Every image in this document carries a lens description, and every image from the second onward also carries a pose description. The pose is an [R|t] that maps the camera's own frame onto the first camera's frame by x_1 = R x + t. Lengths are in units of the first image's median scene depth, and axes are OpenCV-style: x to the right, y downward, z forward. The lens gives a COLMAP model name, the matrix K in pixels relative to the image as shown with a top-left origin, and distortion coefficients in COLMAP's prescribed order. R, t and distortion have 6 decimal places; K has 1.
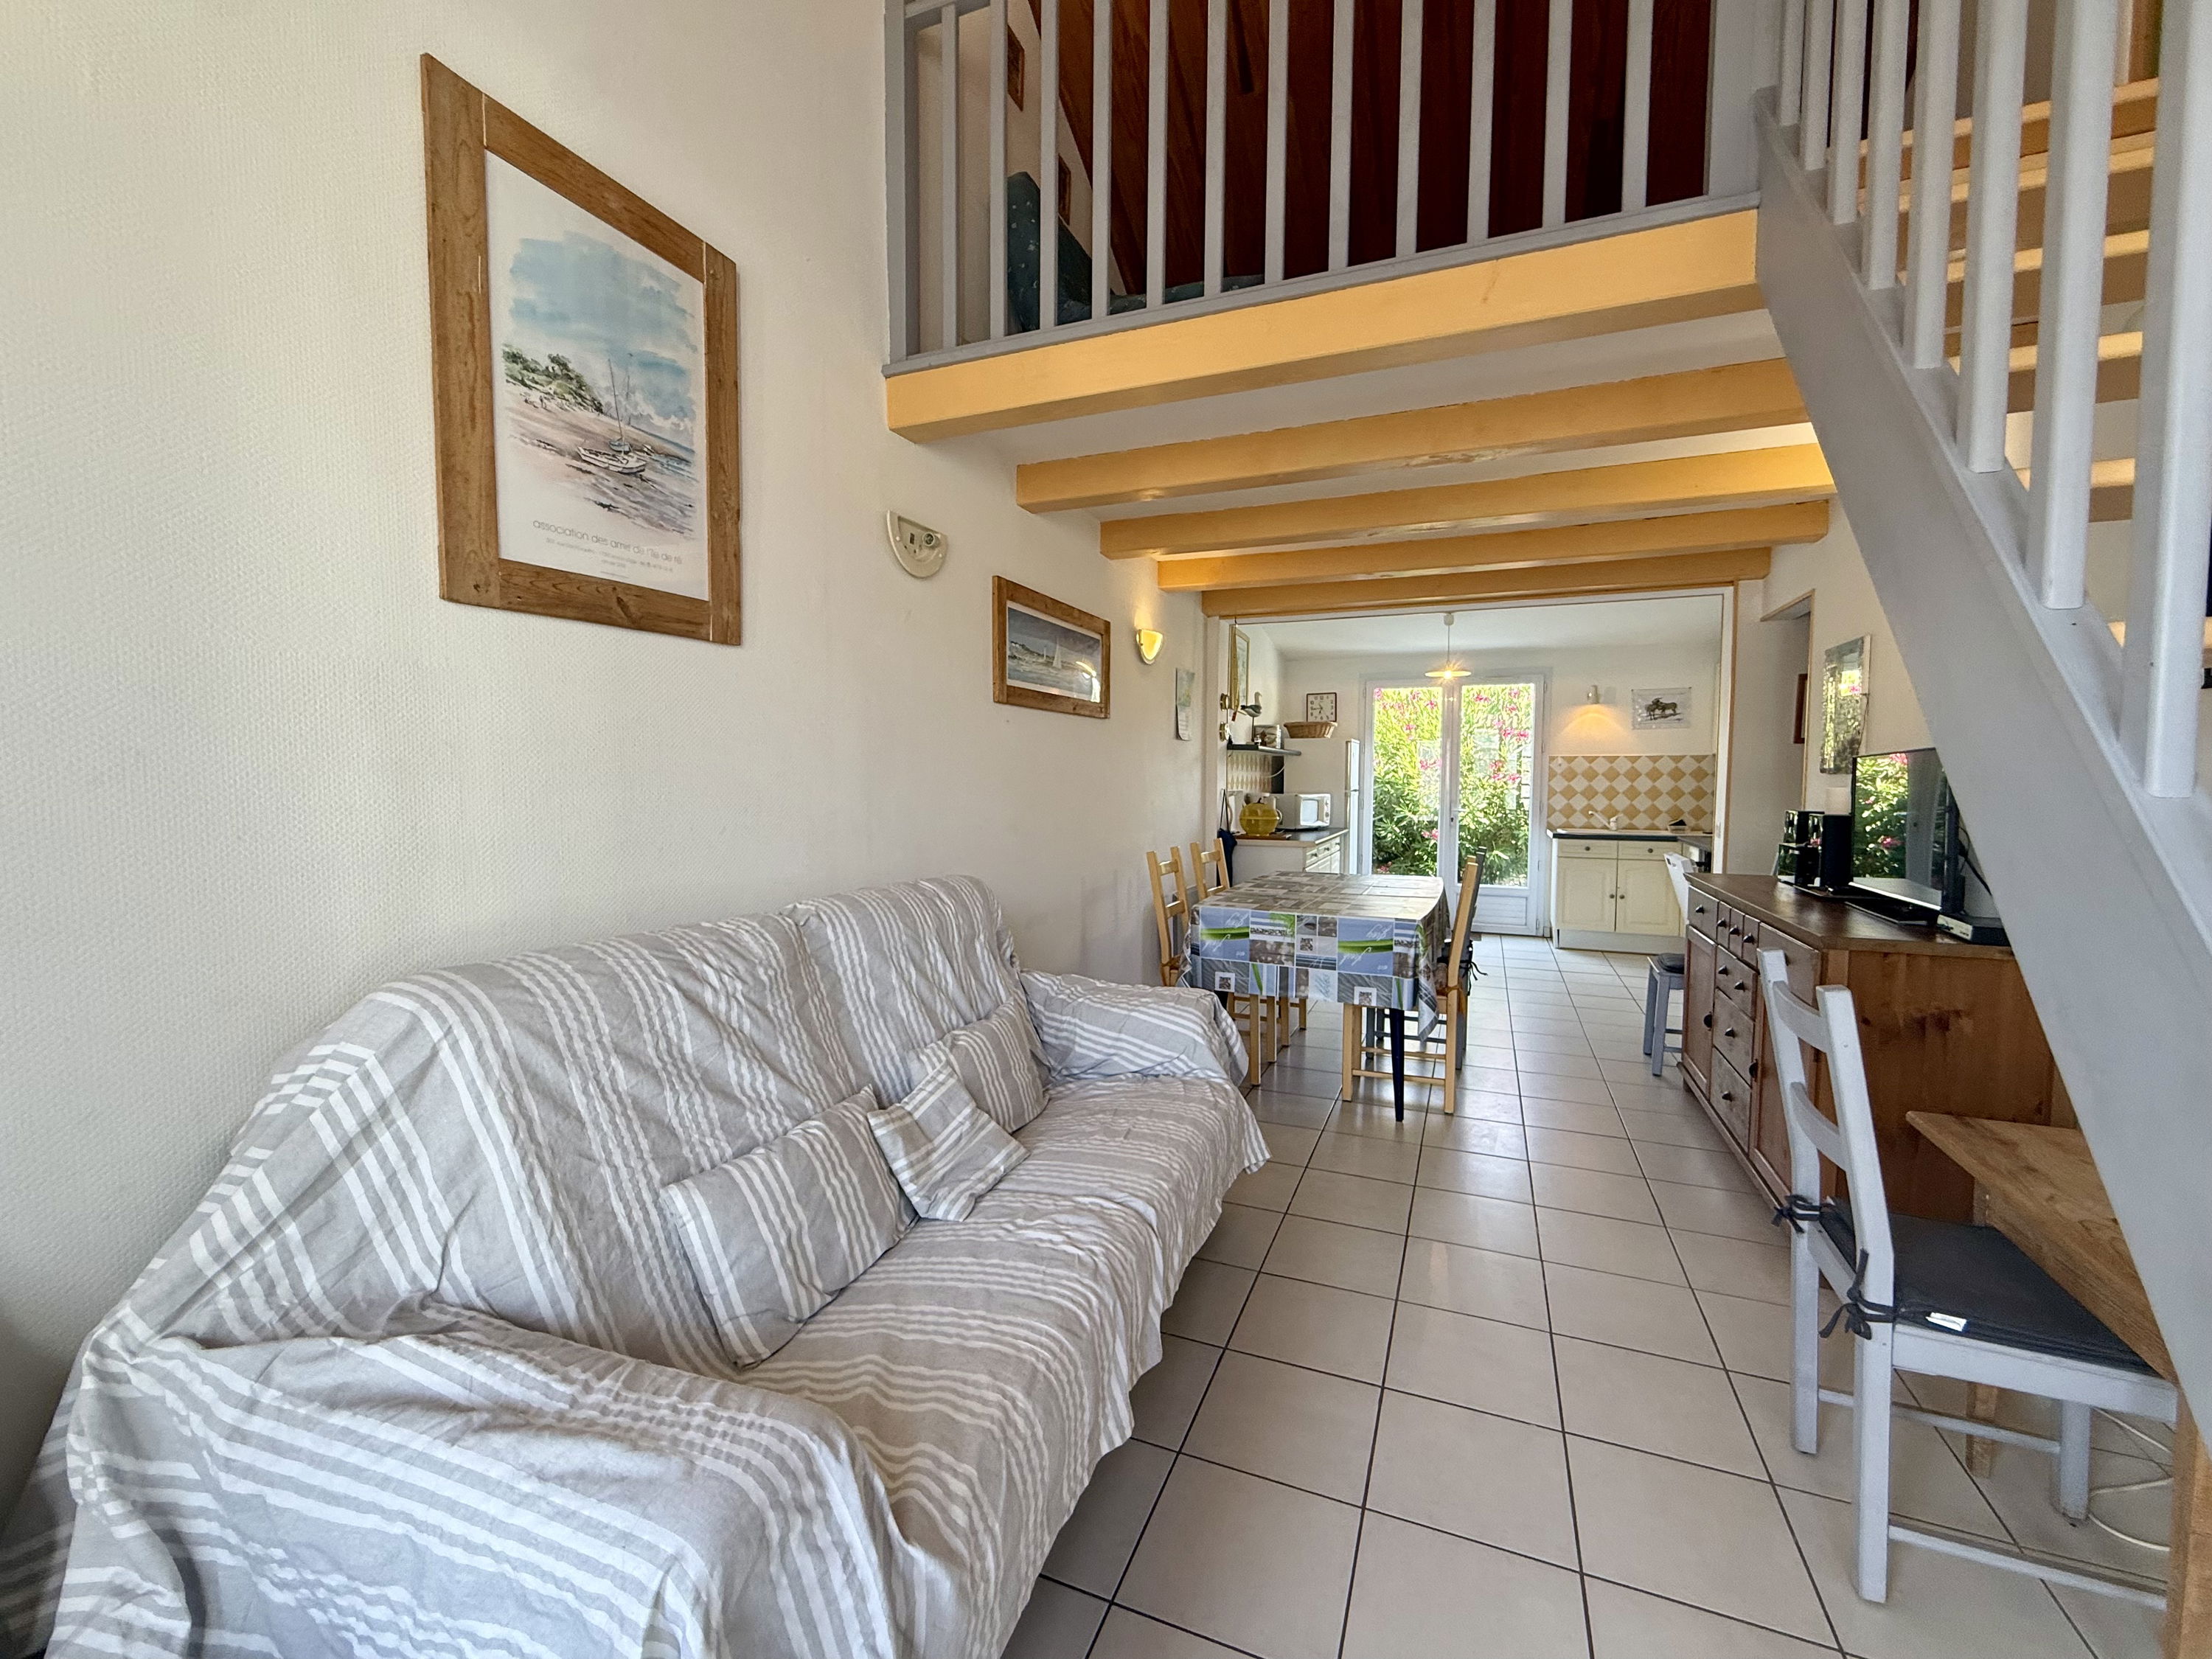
lens RADIAL K [[907.1, 0, 1105.4], [0, 907.1, 827.8], [0, 0, 1]] dist [0.000157, 0.000492]
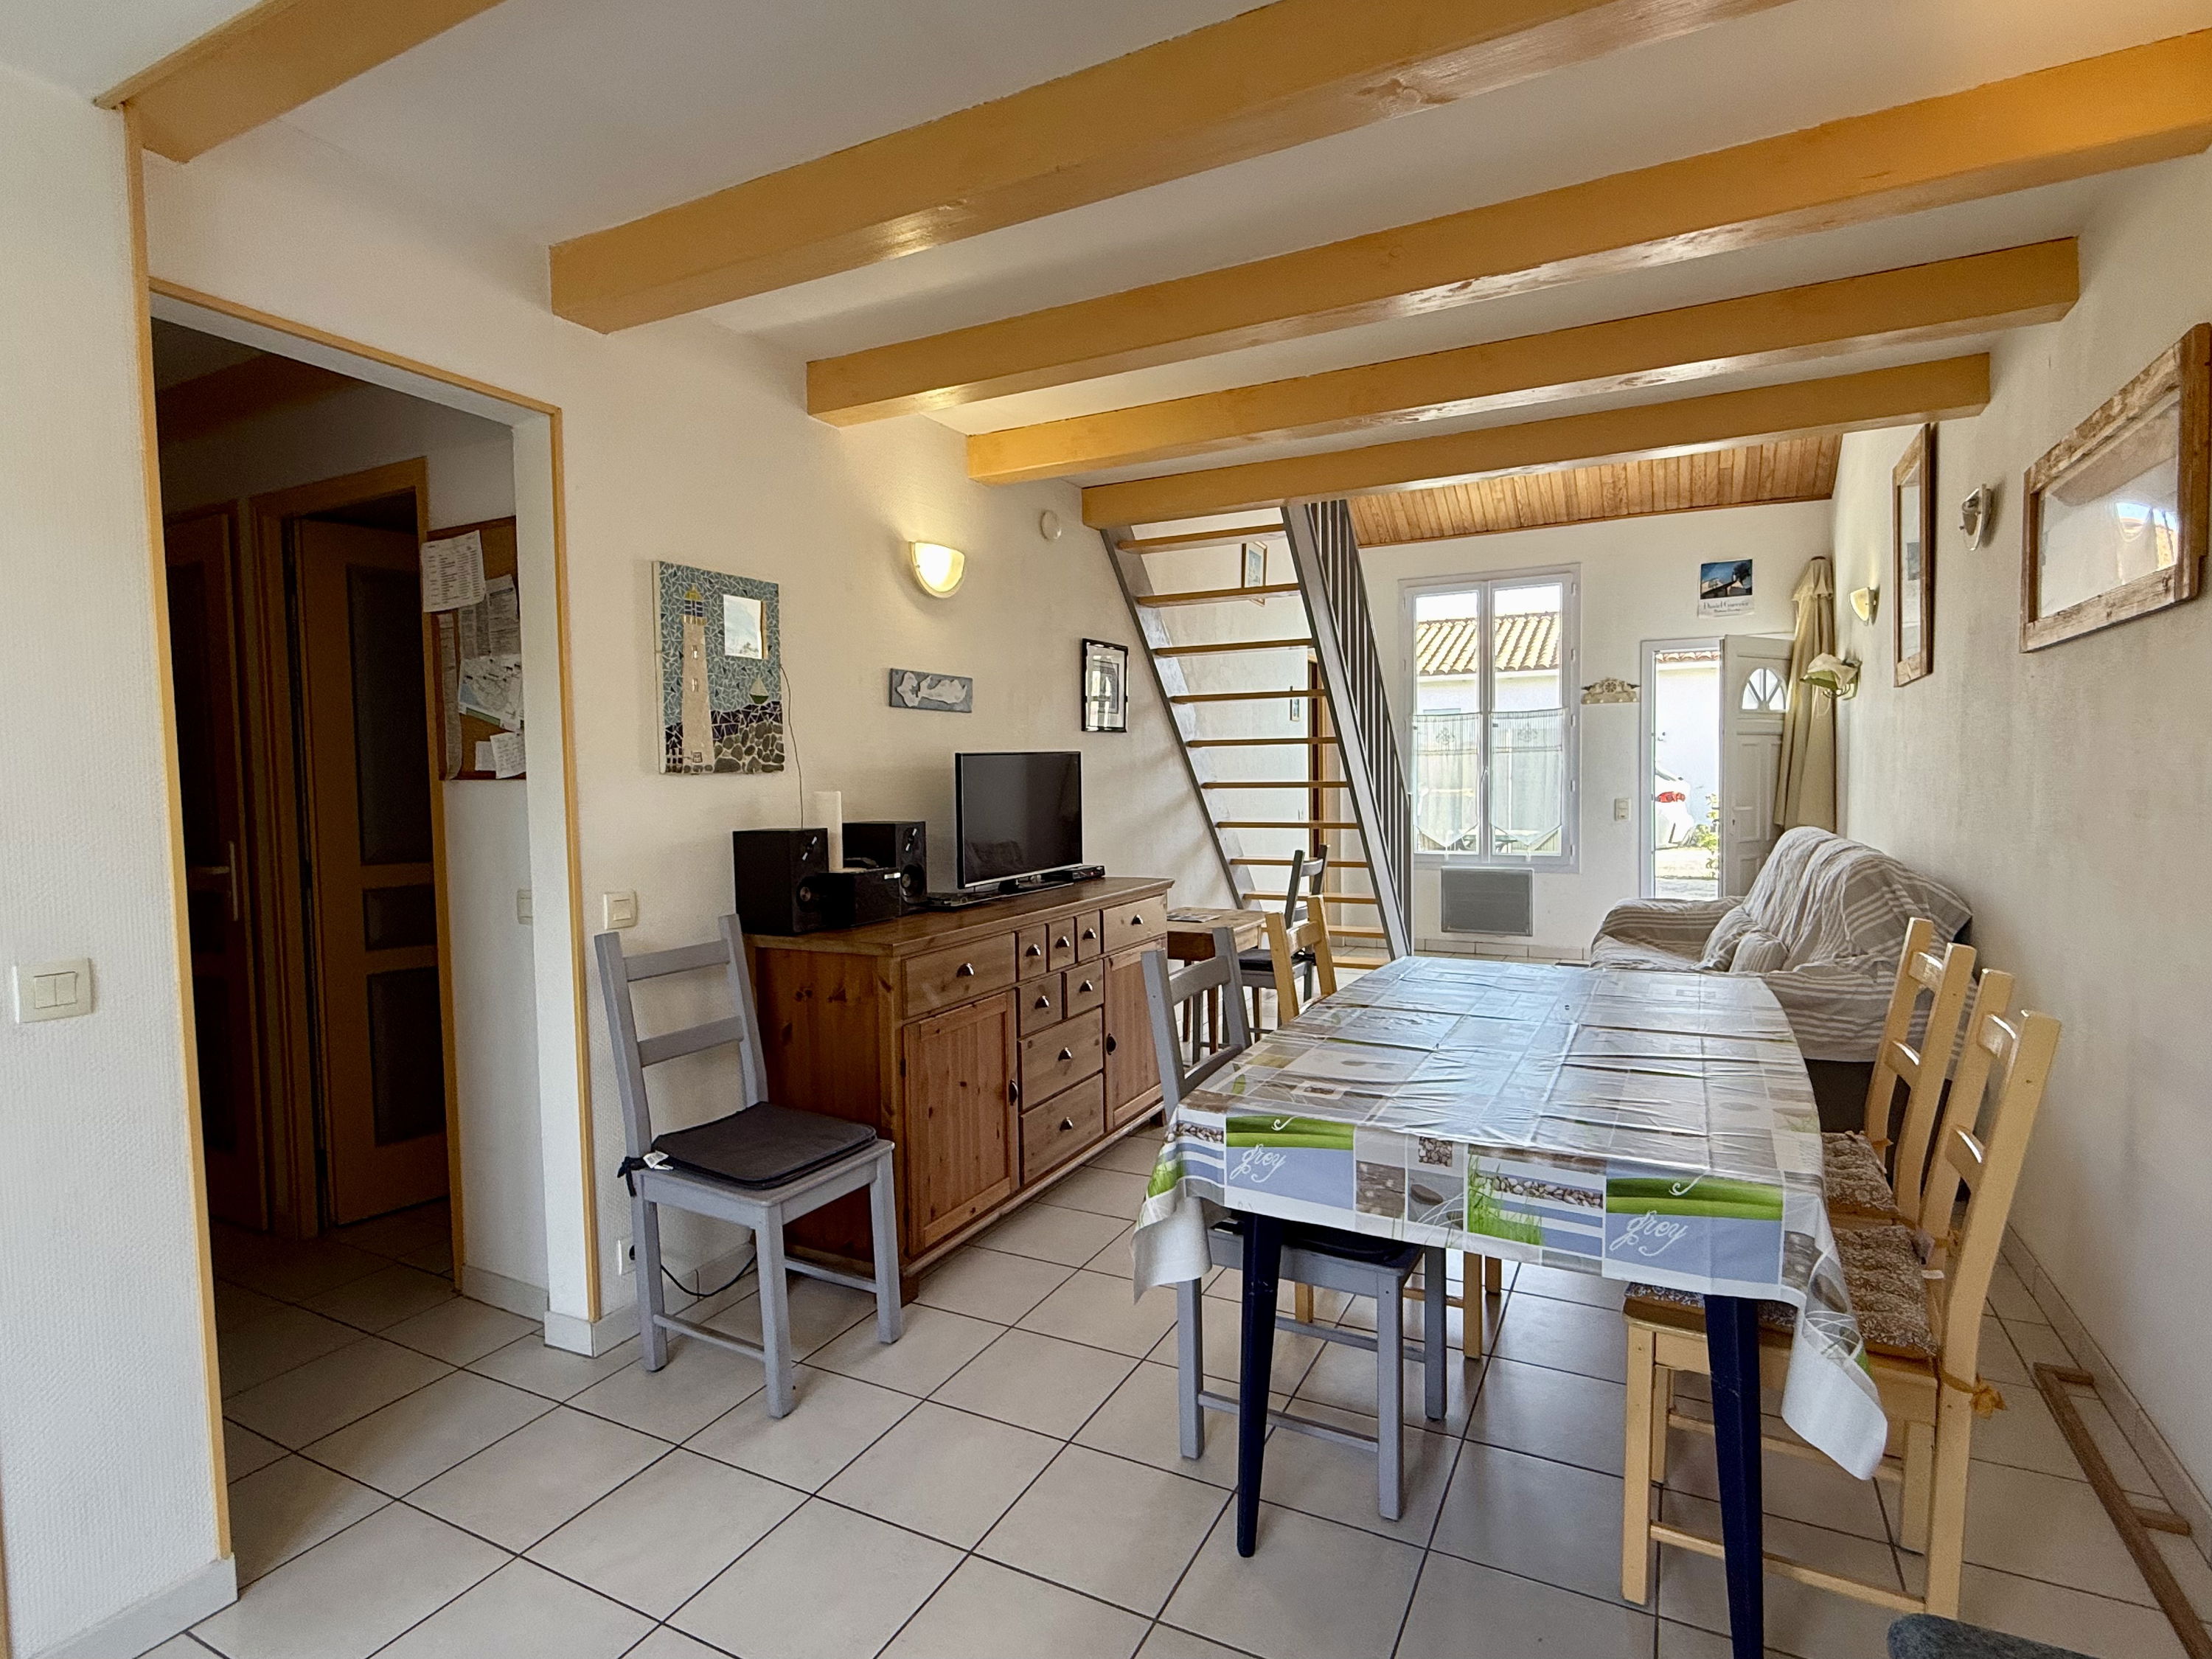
lens RADIAL K [[1119.9, 0, 1106.0], [0, 1119.9, 829.5], [0, 0, 1]] dist [0.000540, 0.000113]
pose [[-0.996598, 0.006540, 0.082151, 0.475193], [0.015401, 0.994064, 0.107701, -0.102857], [-0.080959, 0.108600, -0.990783, 1.793722]]
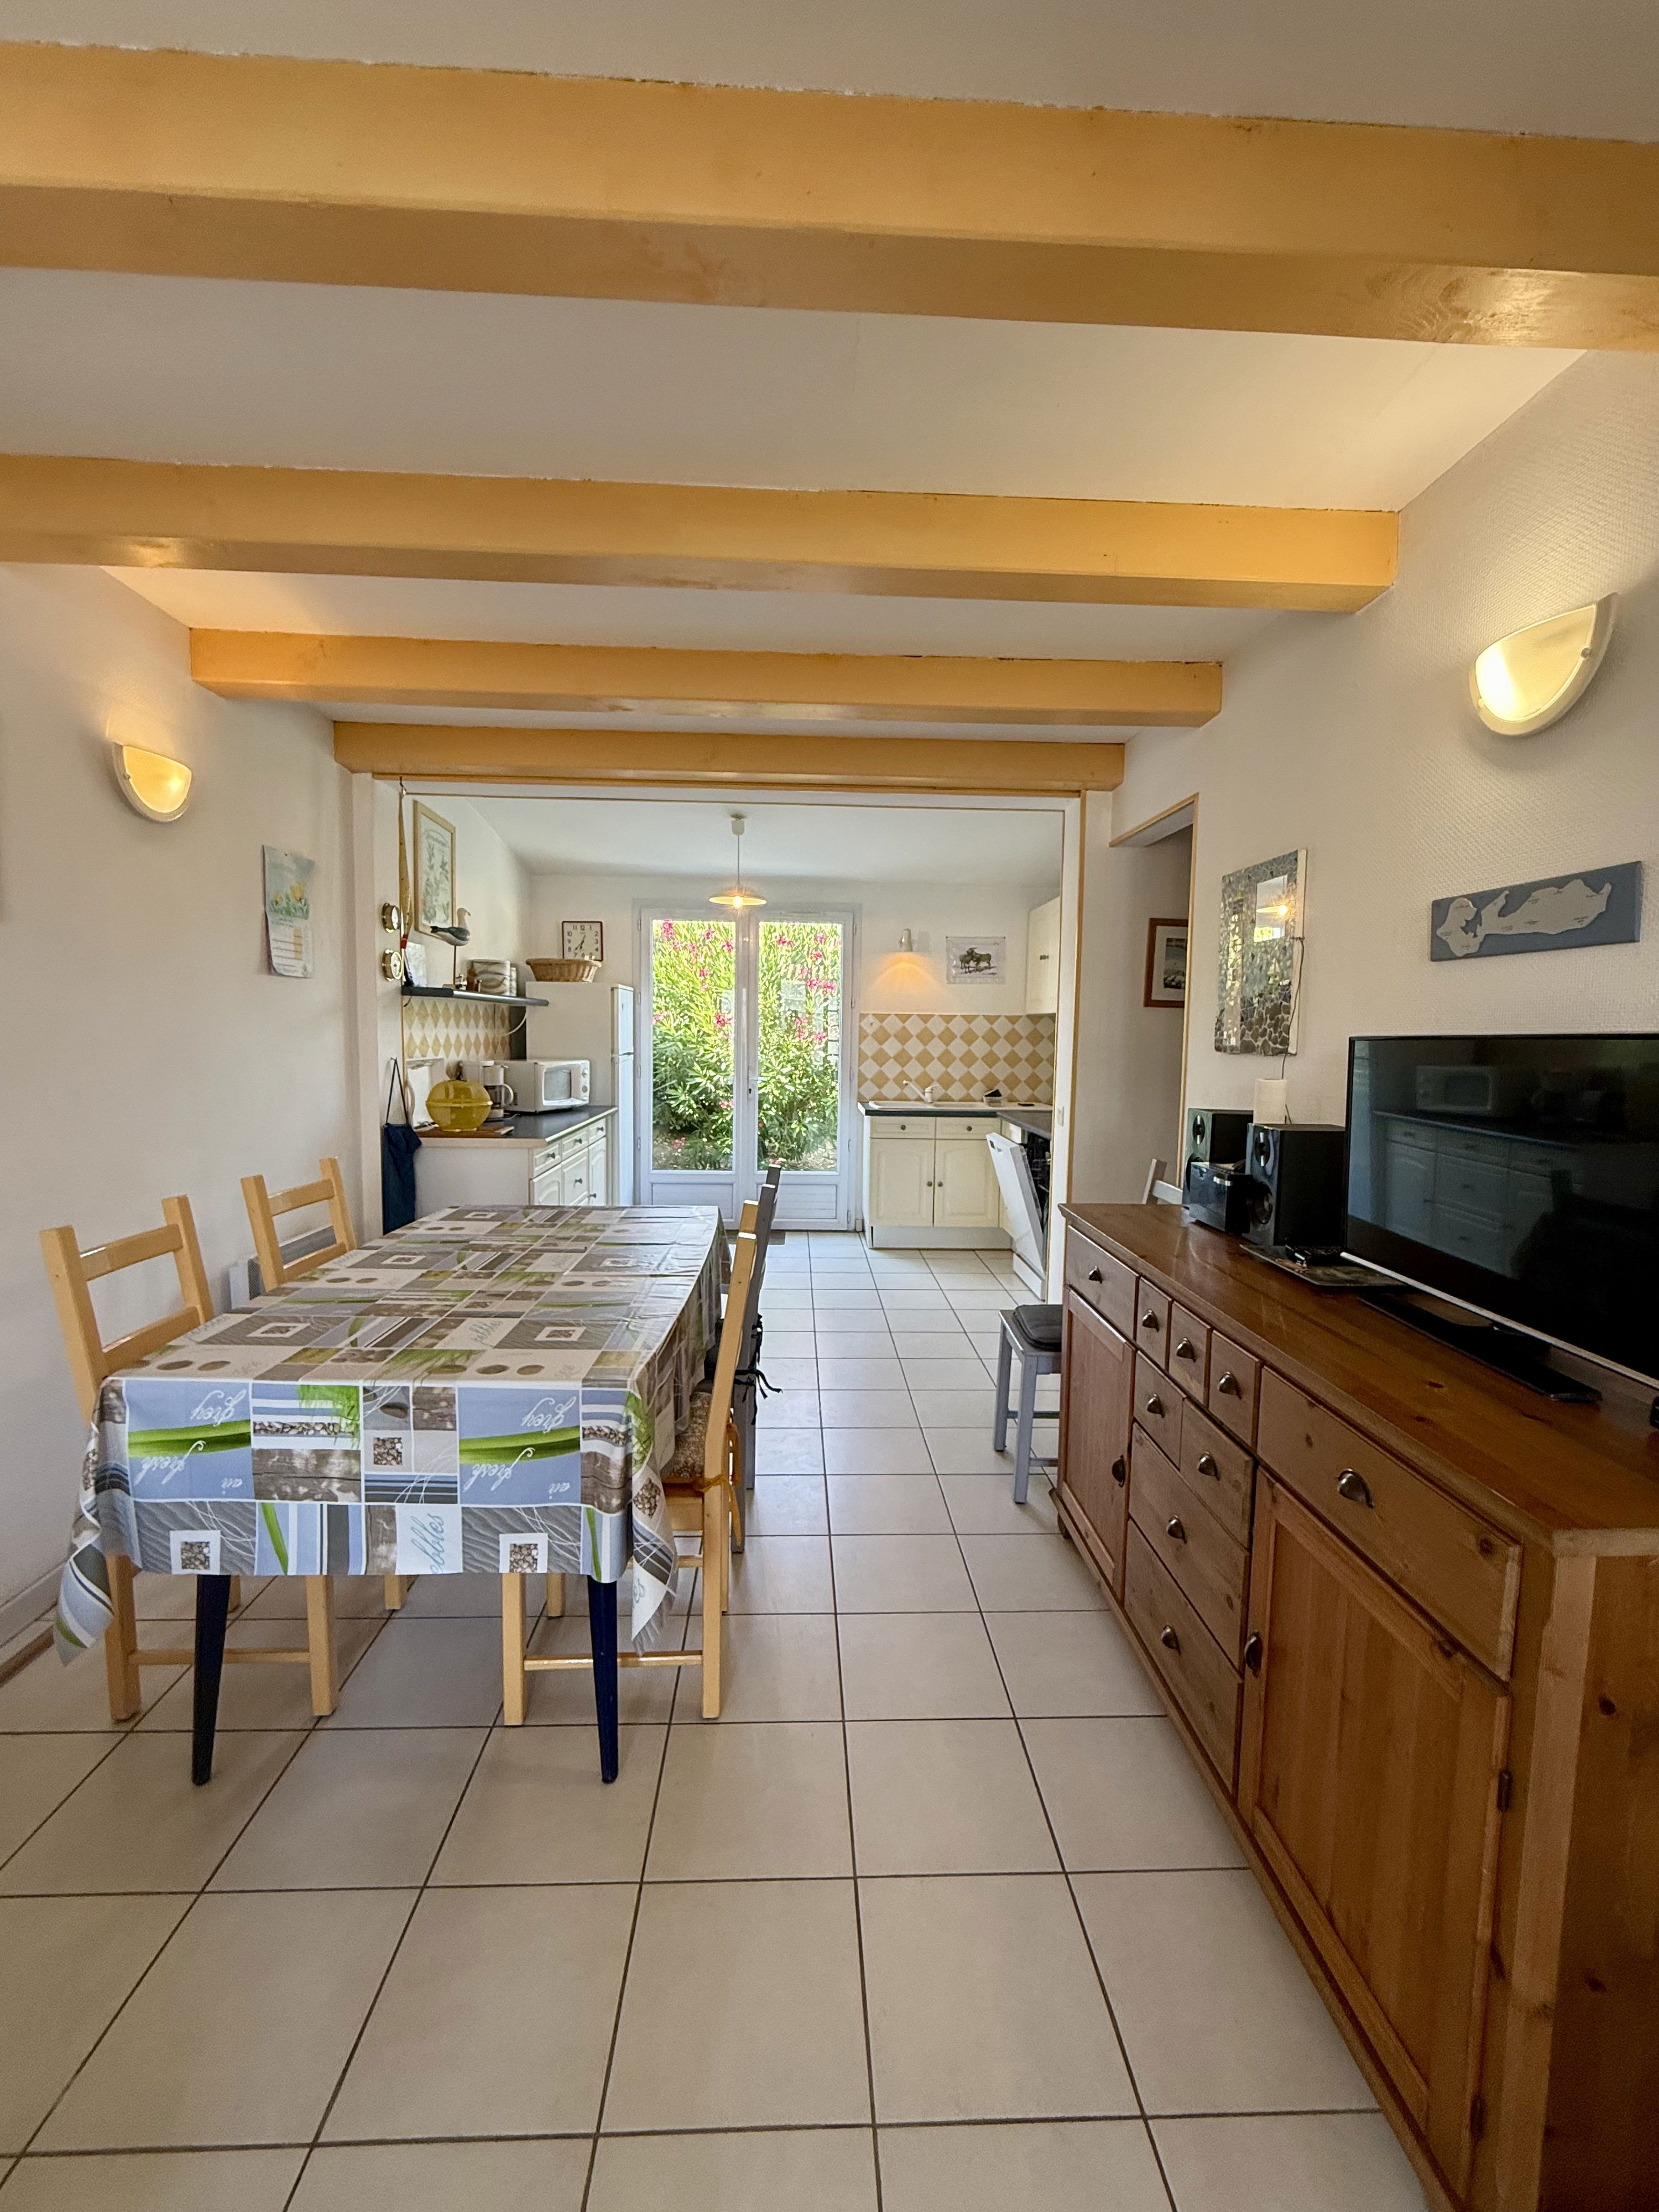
lens RADIAL K [[936.1, 0, 829.5], [0, 936.1, 1106.0], [0, 0, 1]] dist [0.000228, 0.000549]
pose [[0.908127, -0.023276, 0.418046, 0.222960], [0.010361, 0.999397, 0.033138, -0.047836], [-0.418566, -0.025762, 0.907821, 0.491921]]
